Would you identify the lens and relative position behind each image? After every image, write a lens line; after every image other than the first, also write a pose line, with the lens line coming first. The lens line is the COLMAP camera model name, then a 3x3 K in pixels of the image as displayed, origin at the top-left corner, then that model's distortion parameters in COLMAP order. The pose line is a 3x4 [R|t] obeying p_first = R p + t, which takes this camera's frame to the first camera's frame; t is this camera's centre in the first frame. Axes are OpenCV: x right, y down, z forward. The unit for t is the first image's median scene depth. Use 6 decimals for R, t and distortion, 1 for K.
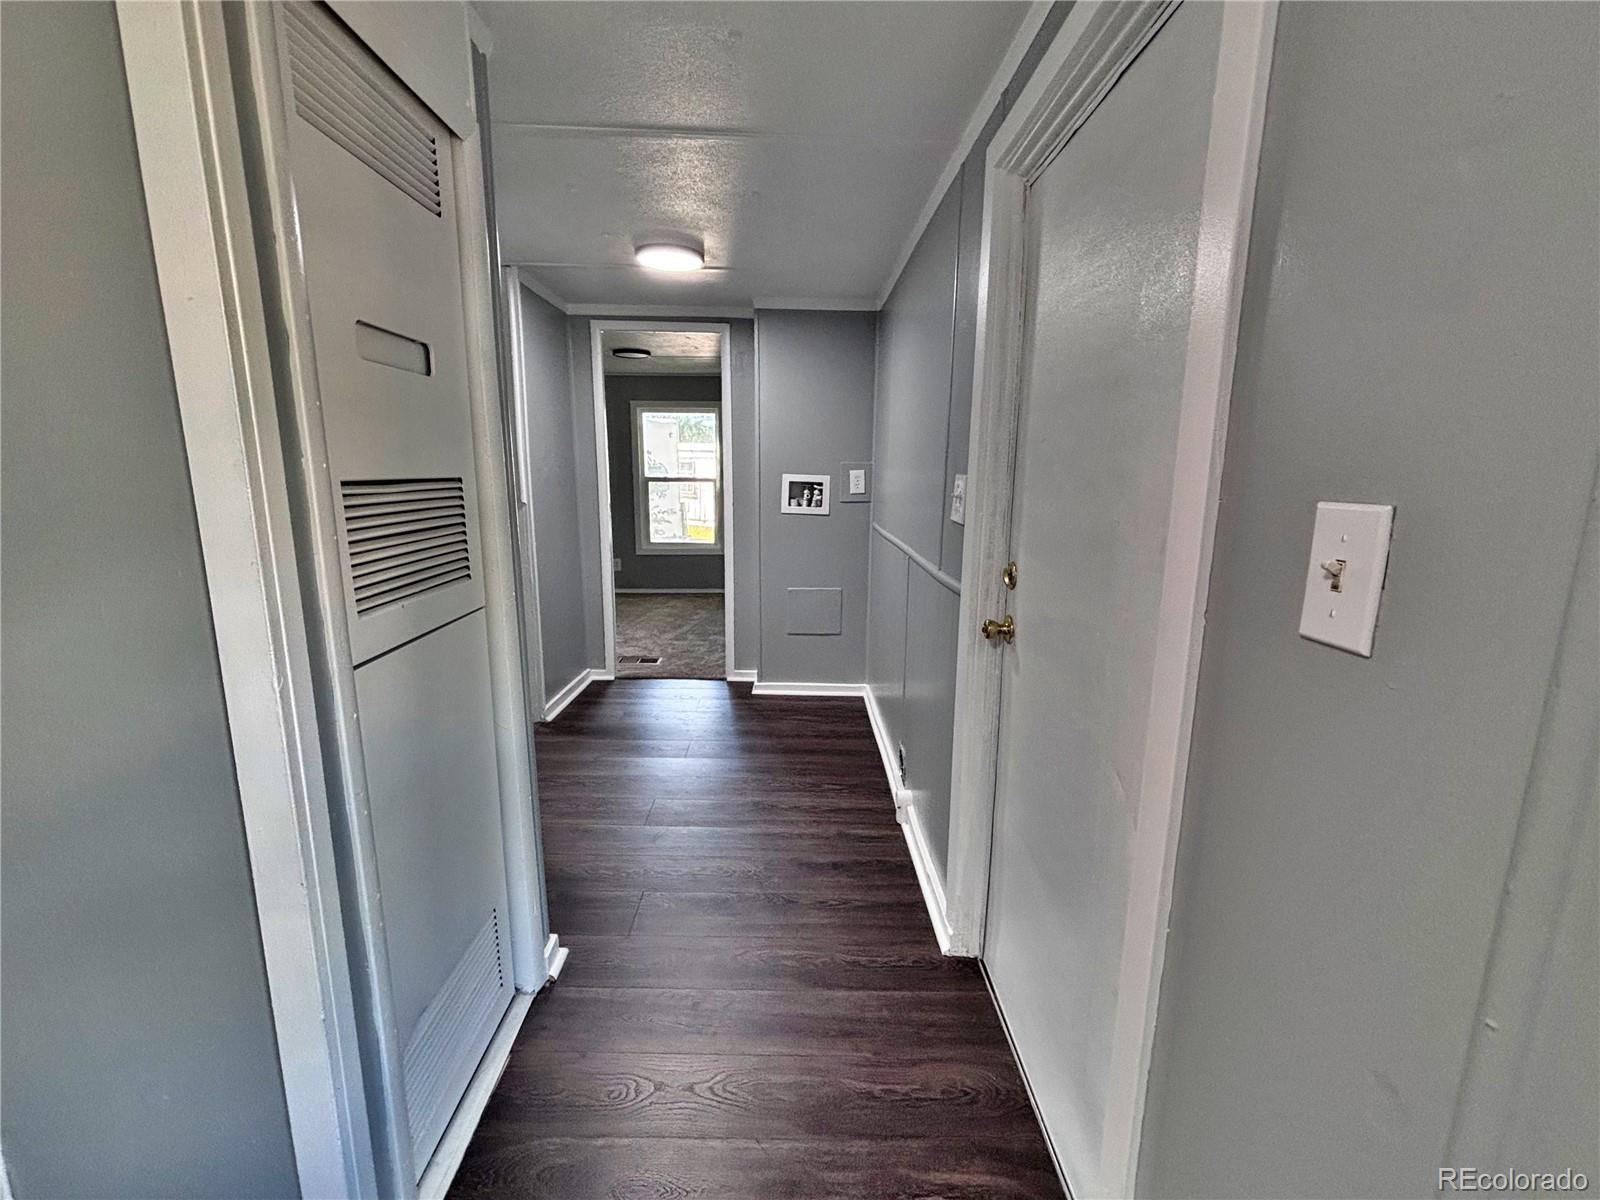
lens RADIAL K [[670.4, 0, 800.0], [0, 670.4, 600.0], [0, 0, 1]] dist [0.002462, -0.000131]
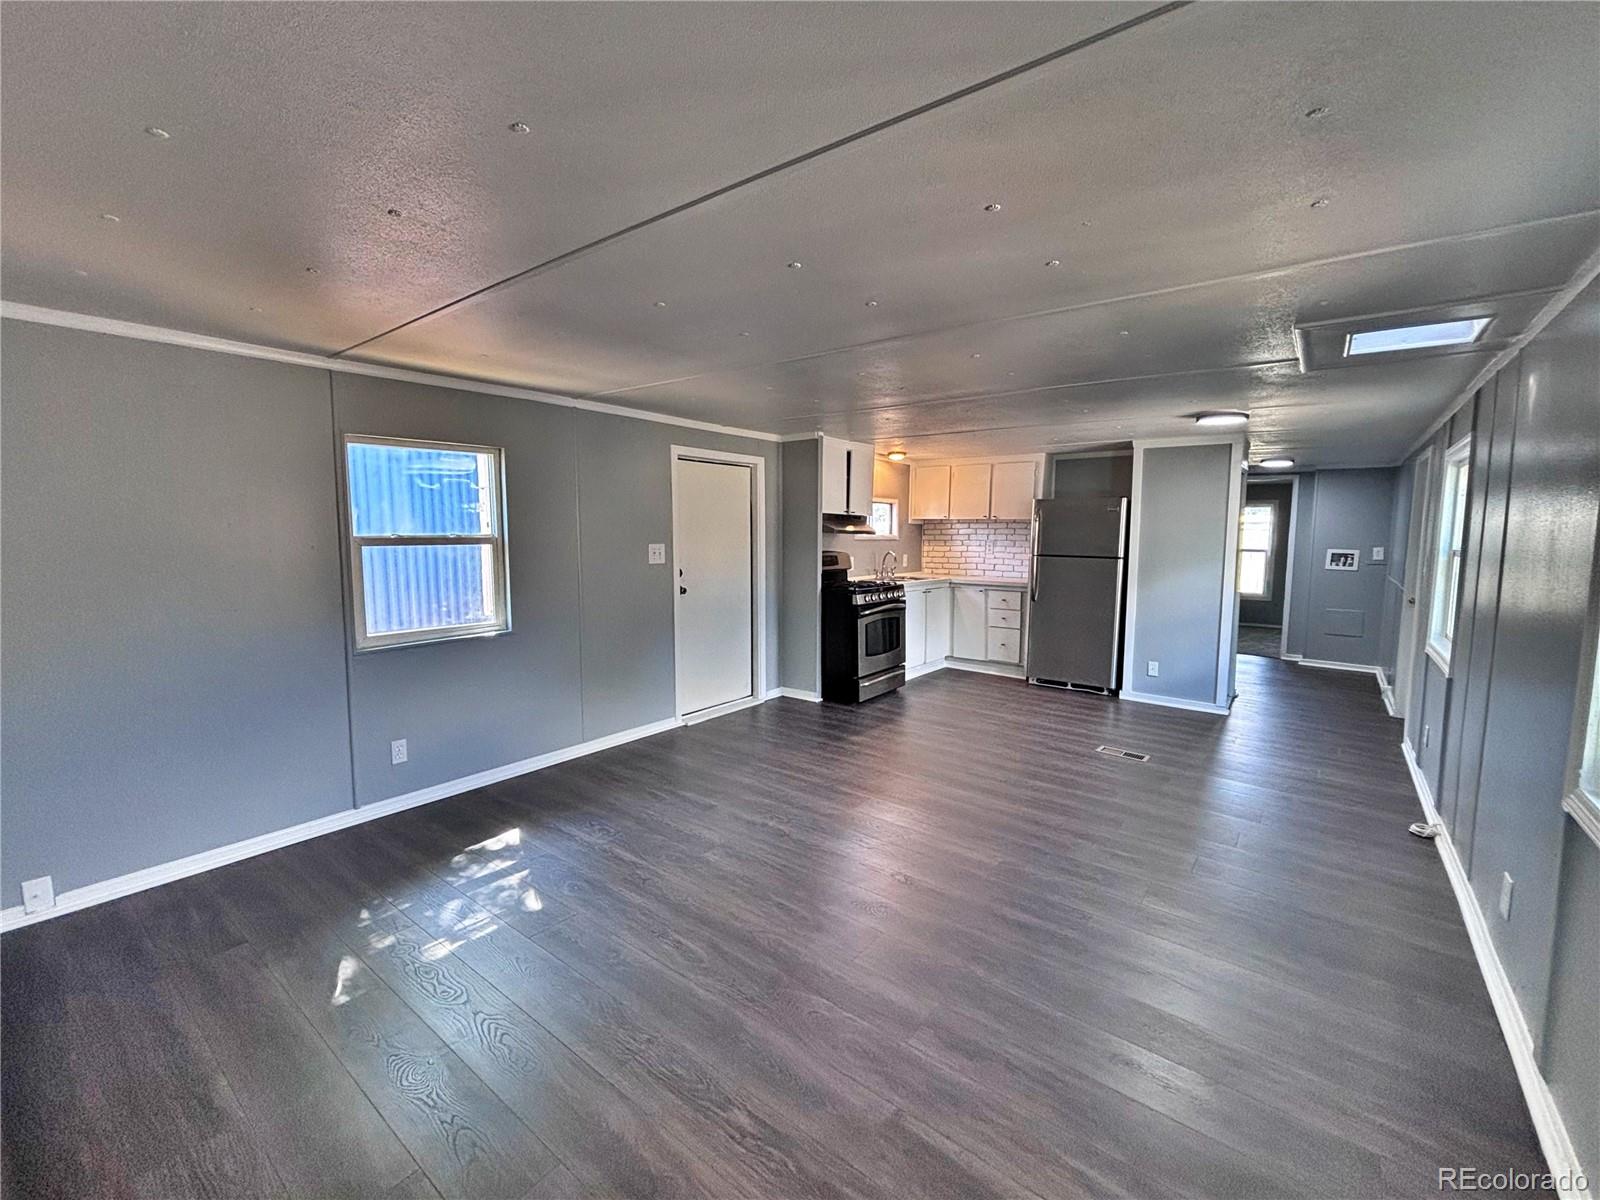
lens RADIAL K [[670.4, 0, 800.0], [0, 670.4, 600.0], [0, 0, 1]] dist [0.002462, -0.000131]
pose [[0.780516, 0.058093, -0.622430, 0.000478], [-0.117515, 0.991557, -0.054817, 0.243156], [0.613991, 0.115931, 0.780753, -1.431578]]
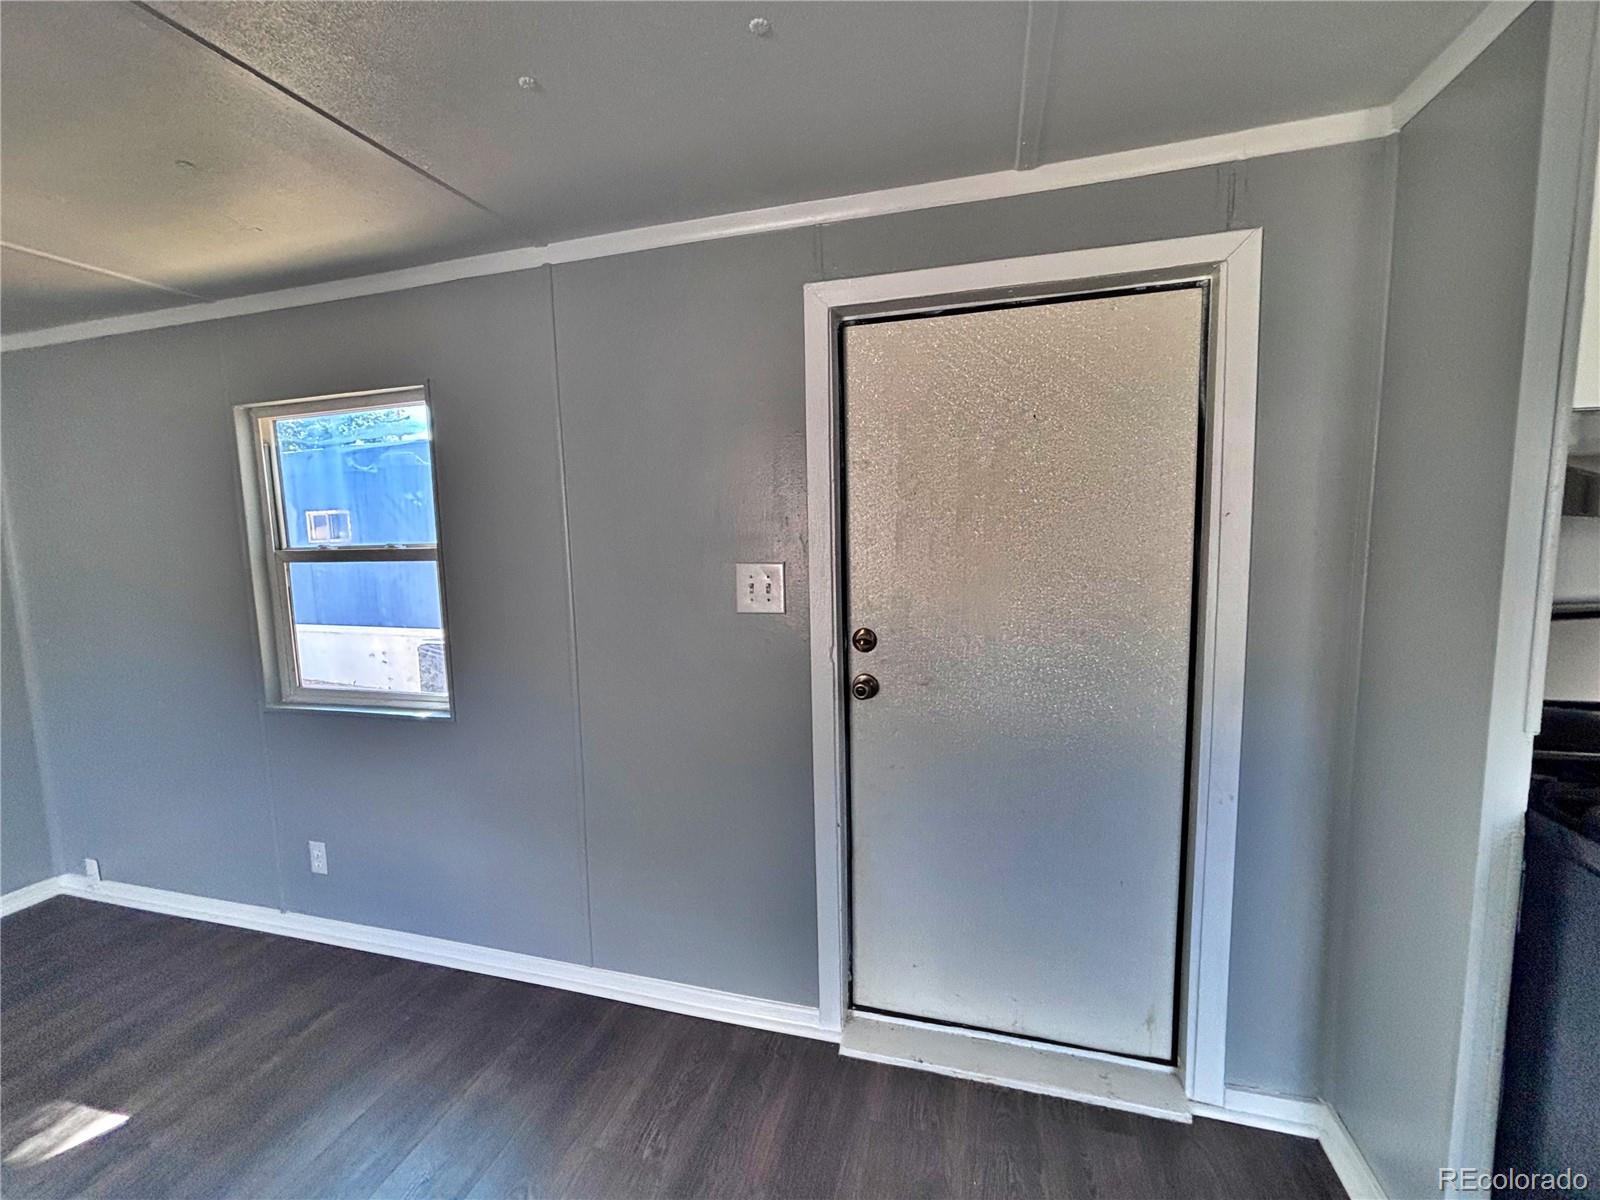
lens RADIAL K [[653.1, 0, 799.5], [0, 653.1, 598.5], [0, 0, 1]] dist [0.002441, -0.000304]
pose [[-0.280736, 0.108049, -0.953684, -0.541192], [-0.164906, 0.973437, 0.158830, 0.051079], [0.945512, 0.201858, -0.255460, -0.497459]]
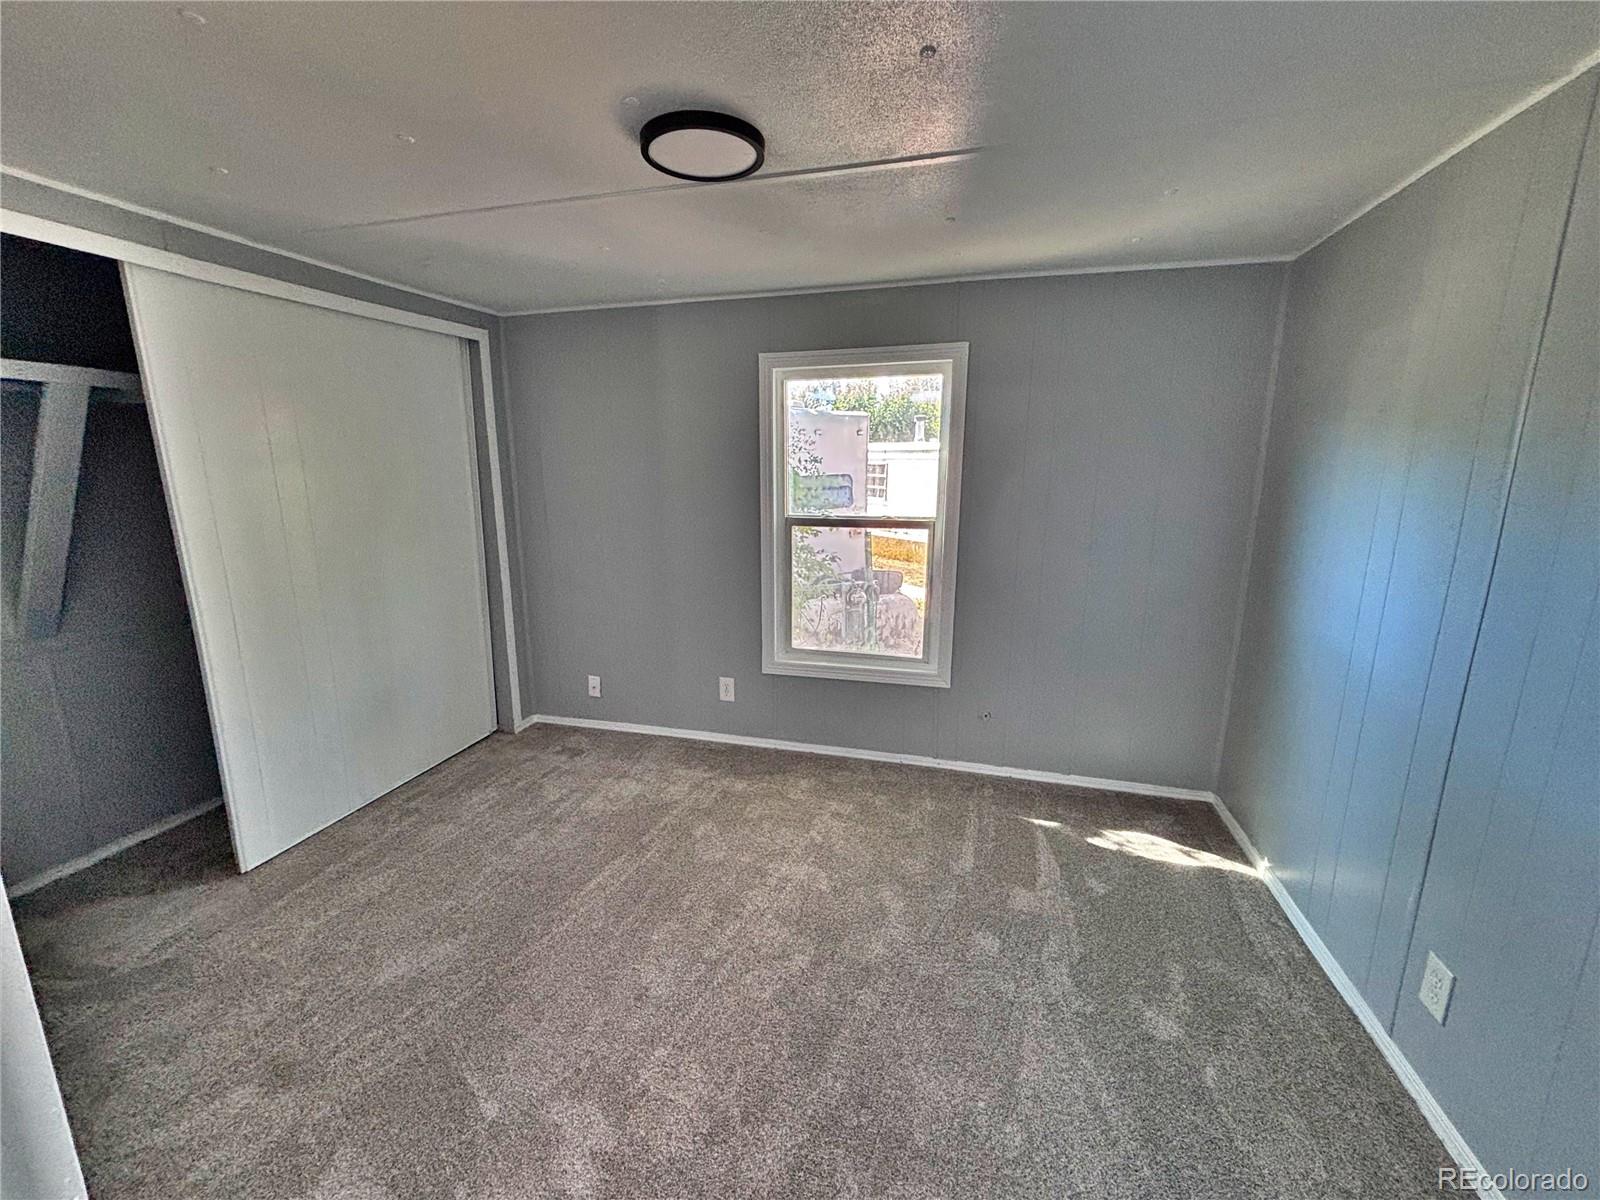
lens RADIAL K [[641.1, 0, 803.2], [0, 641.1, 598.2], [0, 0, 1]] dist [-0.005044, -0.000442]
pose [[0.960879, 0.049998, -0.272417, -0.162077], [-0.047925, 0.998749, 0.014261, -0.232965], [0.272789, -0.000647, 0.962074, 0.995440]]
